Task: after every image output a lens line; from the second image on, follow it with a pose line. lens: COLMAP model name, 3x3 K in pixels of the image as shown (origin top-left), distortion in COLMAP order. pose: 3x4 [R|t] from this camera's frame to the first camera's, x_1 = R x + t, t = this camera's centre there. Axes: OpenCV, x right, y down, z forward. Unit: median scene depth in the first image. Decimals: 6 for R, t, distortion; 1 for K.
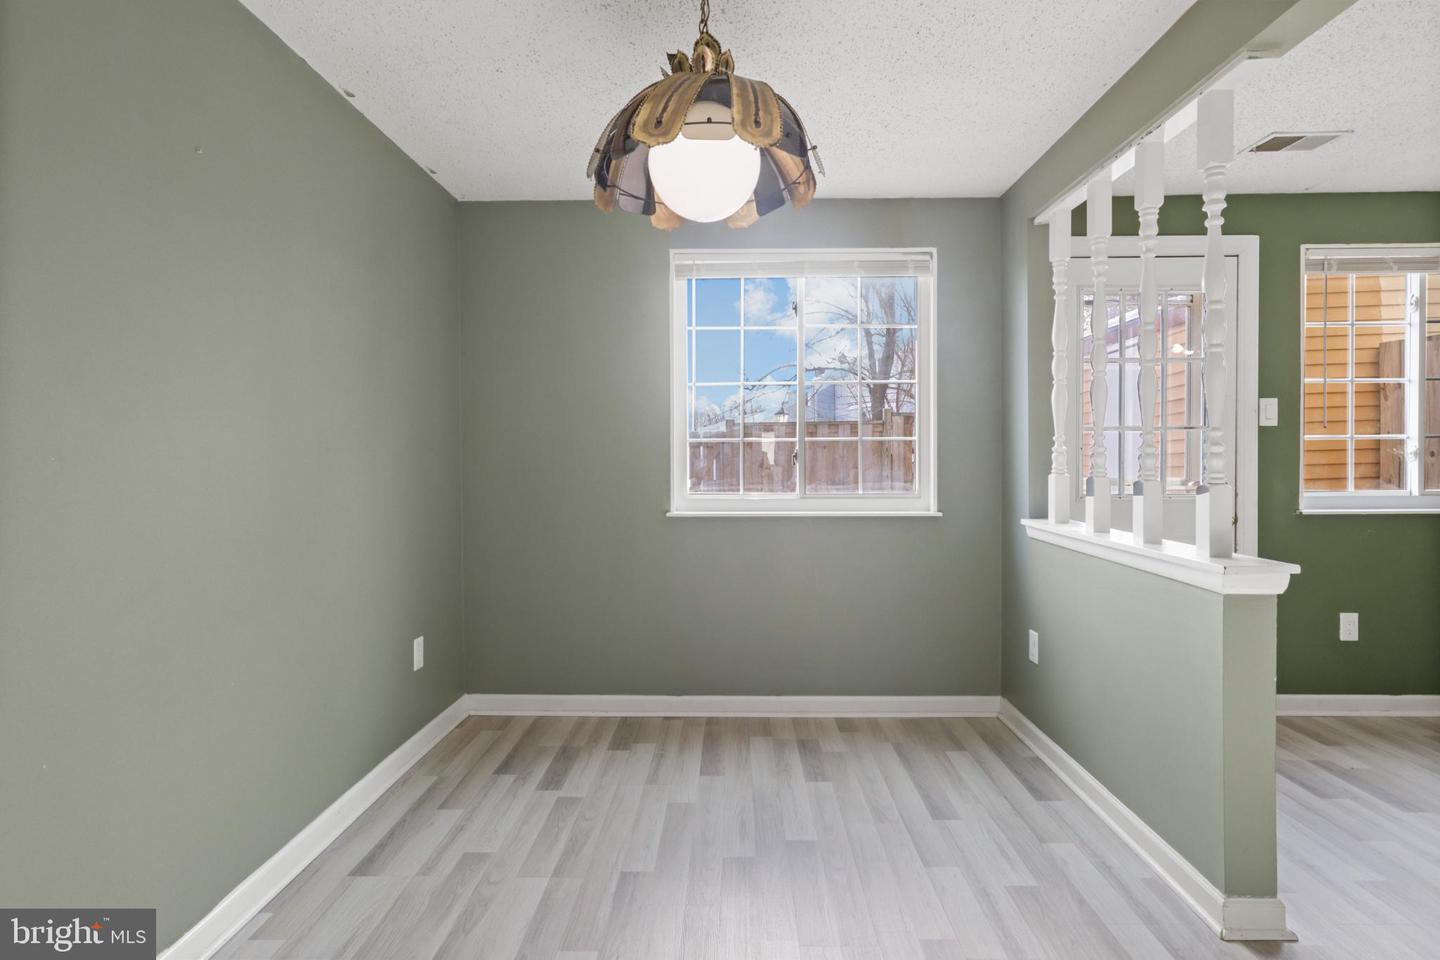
lens RADIAL K [[746.3, 0, 718.6], [0, 746.3, 469.5], [0, 0, 1]] dist [-0.021609, 0.014998]
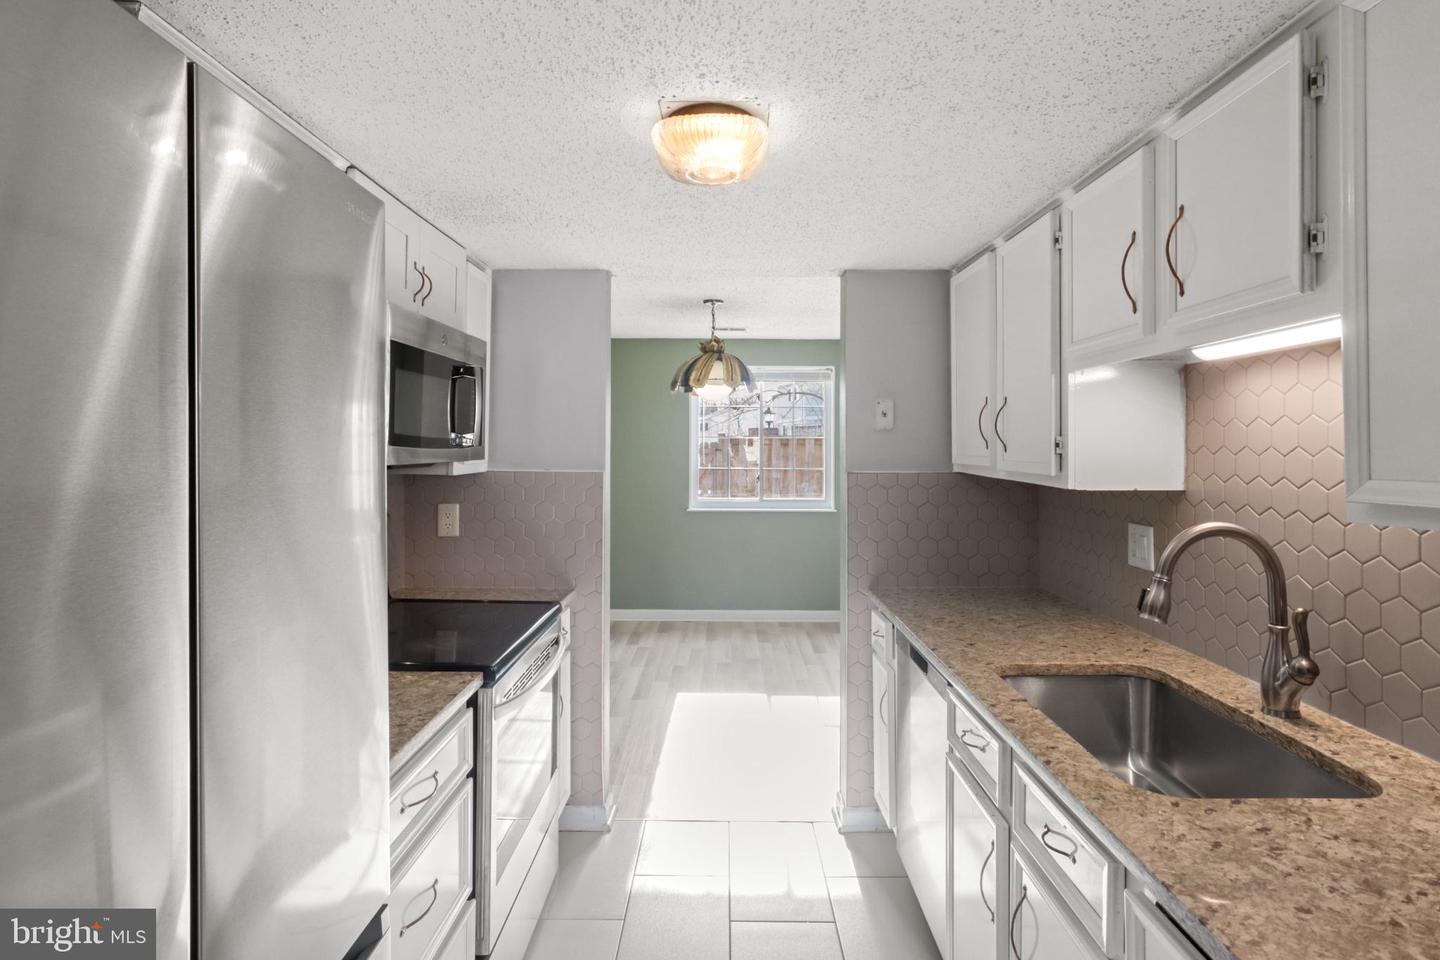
lens RADIAL K [[746.3, 0, 706.8], [0, 746.3, 441.0], [0, 0, 1]] dist [-0.021609, 0.014998]
pose [[0.999955, 0.006837, -0.006629, -0.010856], [-0.007019, 0.999587, -0.027870, -0.060740], [0.006436, 0.027915, 0.999590, -0.878590]]
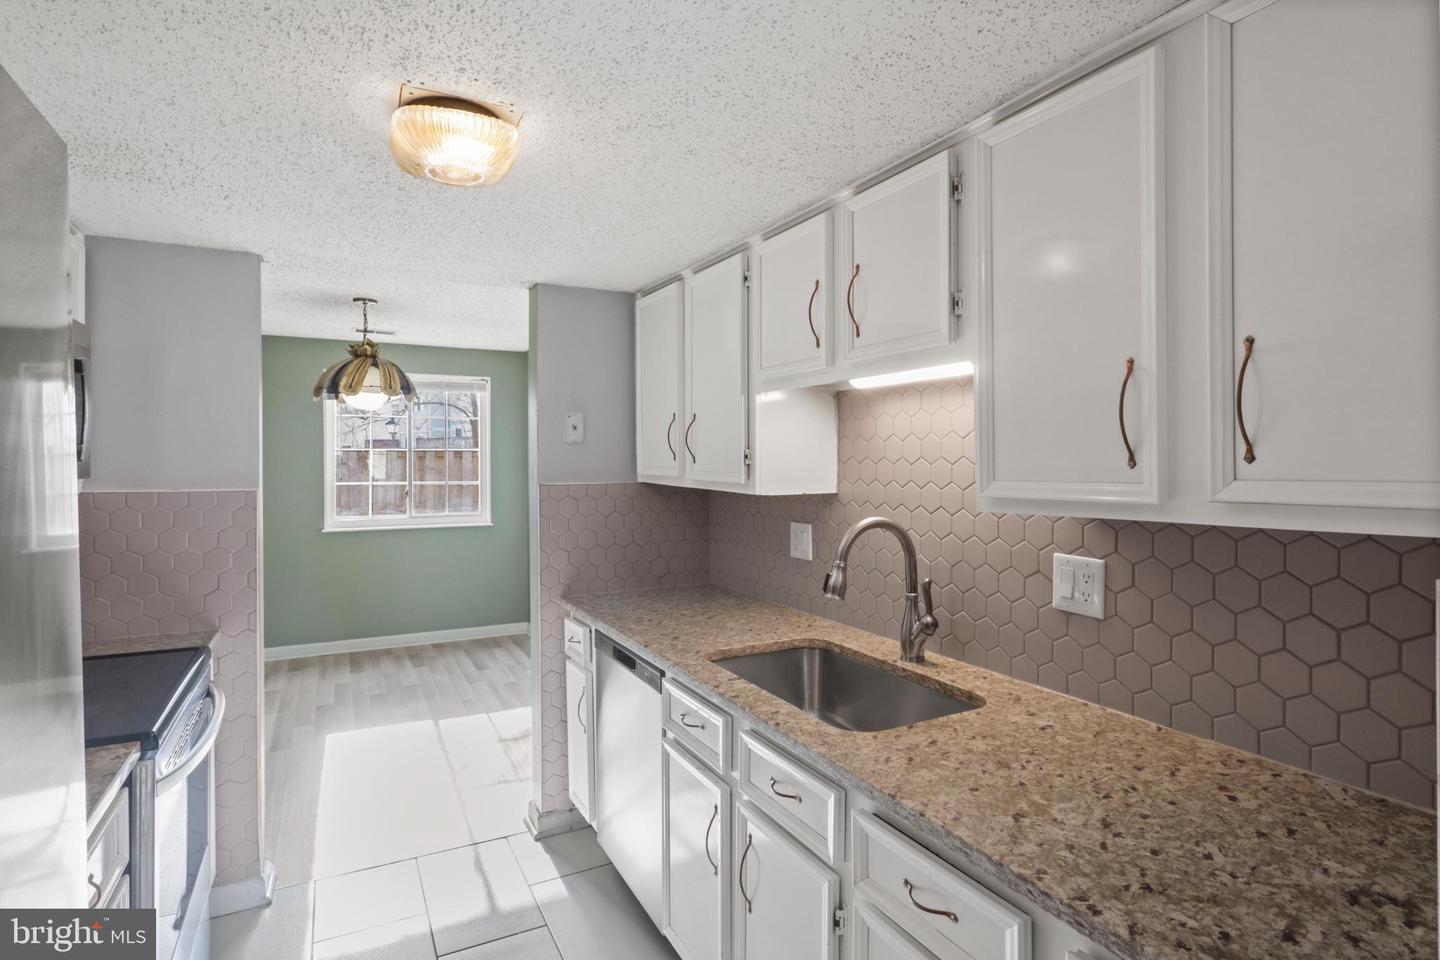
lens RADIAL K [[746.3, 0, 706.3], [0, 746.3, 465.5], [0, 0, 1]] dist [-0.021609, 0.014998]
pose [[0.885073, -0.002789, 0.465444, -0.086297], [0.008866, 0.999902, -0.010868, -0.060849], [-0.465367, 0.013745, 0.885011, -0.875514]]
